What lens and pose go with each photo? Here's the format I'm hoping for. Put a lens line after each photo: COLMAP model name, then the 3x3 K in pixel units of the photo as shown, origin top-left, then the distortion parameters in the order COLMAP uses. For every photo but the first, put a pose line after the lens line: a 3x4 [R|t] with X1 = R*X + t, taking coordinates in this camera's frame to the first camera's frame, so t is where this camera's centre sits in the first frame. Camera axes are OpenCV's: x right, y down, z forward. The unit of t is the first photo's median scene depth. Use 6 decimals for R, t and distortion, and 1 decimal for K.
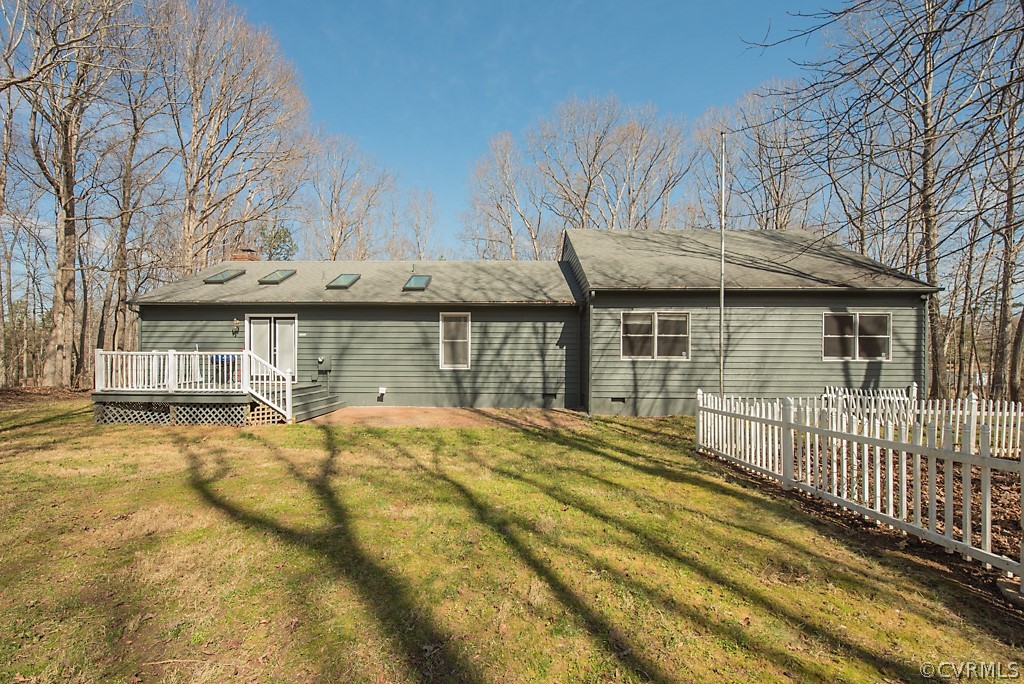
lens RADIAL K [[416.3, 0, 510.0], [0, 416.3, 350.2], [0, 0, 1]] dist [-0.012423, -0.002137]
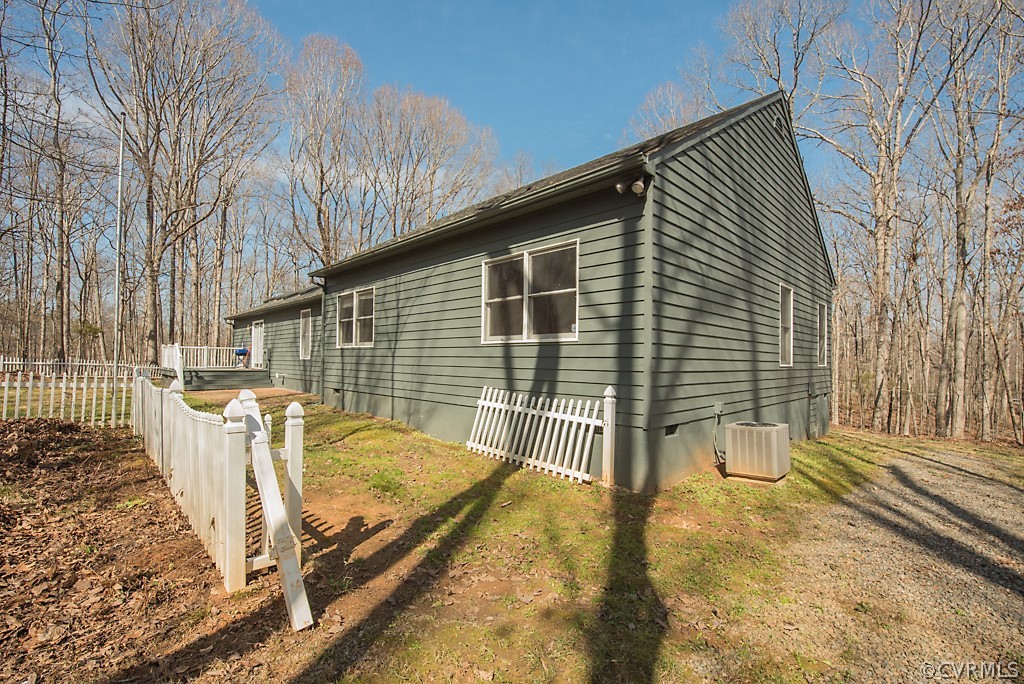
lens RADIAL K [[441.4, 0, 510.5], [0, 441.4, 343.4], [0, 0, 1]] dist [0.000176, -0.000153]
pose [[0.714112, -0.024164, -0.699614, 1.175409], [0.006445, 0.999589, -0.027946, 0.042110], [0.700001, 0.015448, 0.713974, 0.553383]]
